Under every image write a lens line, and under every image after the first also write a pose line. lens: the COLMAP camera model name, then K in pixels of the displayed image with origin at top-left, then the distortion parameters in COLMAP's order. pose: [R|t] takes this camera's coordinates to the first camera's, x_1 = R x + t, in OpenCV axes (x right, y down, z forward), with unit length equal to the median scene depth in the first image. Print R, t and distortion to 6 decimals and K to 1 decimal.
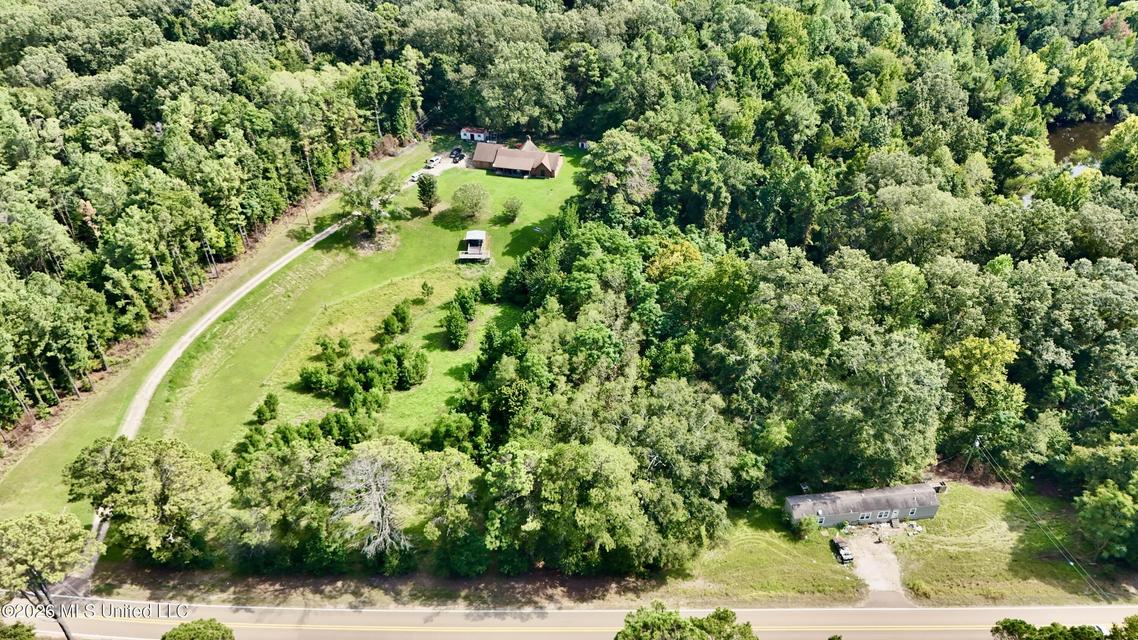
lens RADIAL K [[844.5, 0, 566.4], [0, 844.5, 317.9], [0, 0, 1]] dist [0.056754, -0.009167]
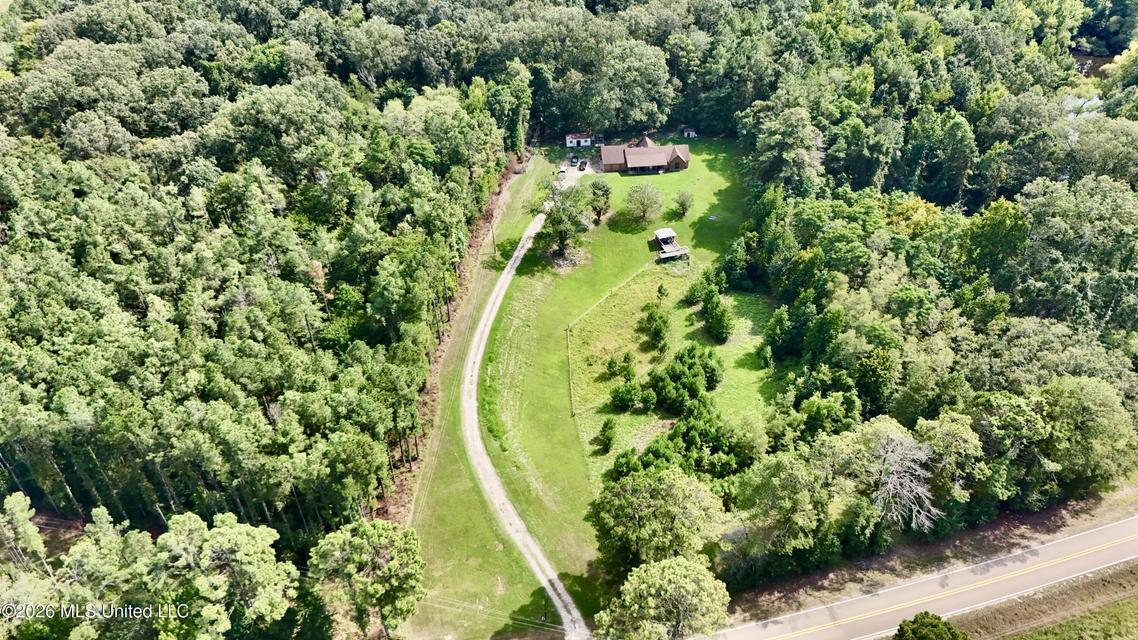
lens RADIAL K [[844.5, 0, 569.6], [0, 844.5, 320.4], [0, 0, 1]] dist [0.056754, -0.009167]
pose [[0.951550, -0.191377, 0.240680, -0.437023], [0.193124, 0.981035, 0.016539, -0.032672], [-0.239280, 0.030744, 0.970464, 0.058964]]
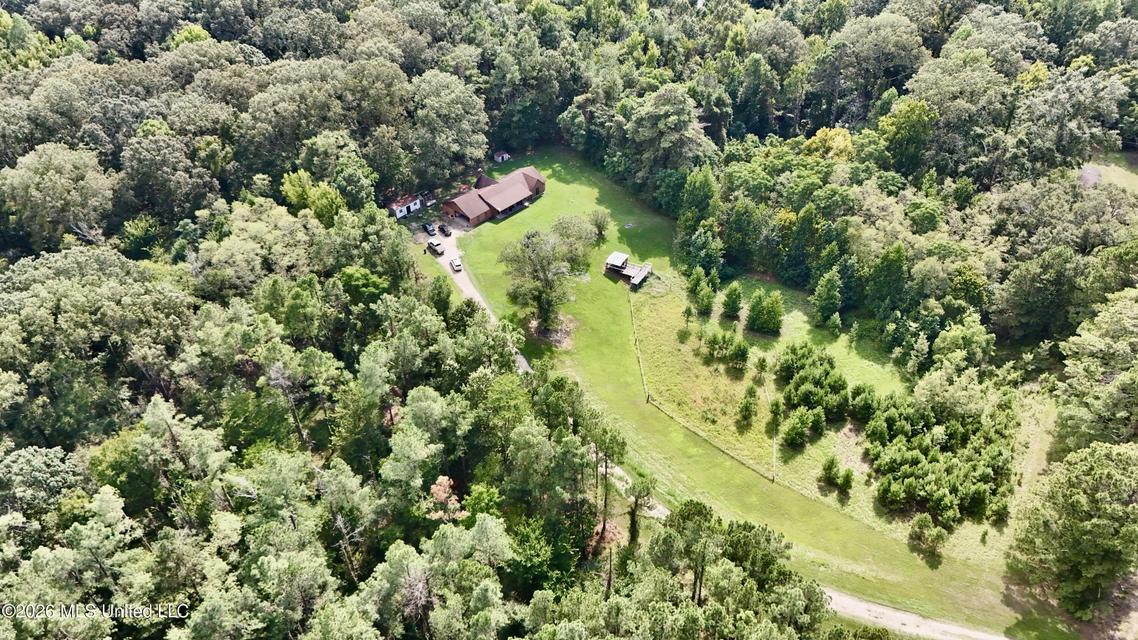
lens RADIAL K [[844.5, 0, 570.9], [0, 844.5, 320.4], [0, 0, 1]] dist [0.056754, -0.009167]
pose [[0.483722, -0.532959, 0.694239, -0.707038], [0.551377, 0.801584, 0.231185, -0.252846], [-0.679703, 0.270958, 0.681605, 0.423165]]
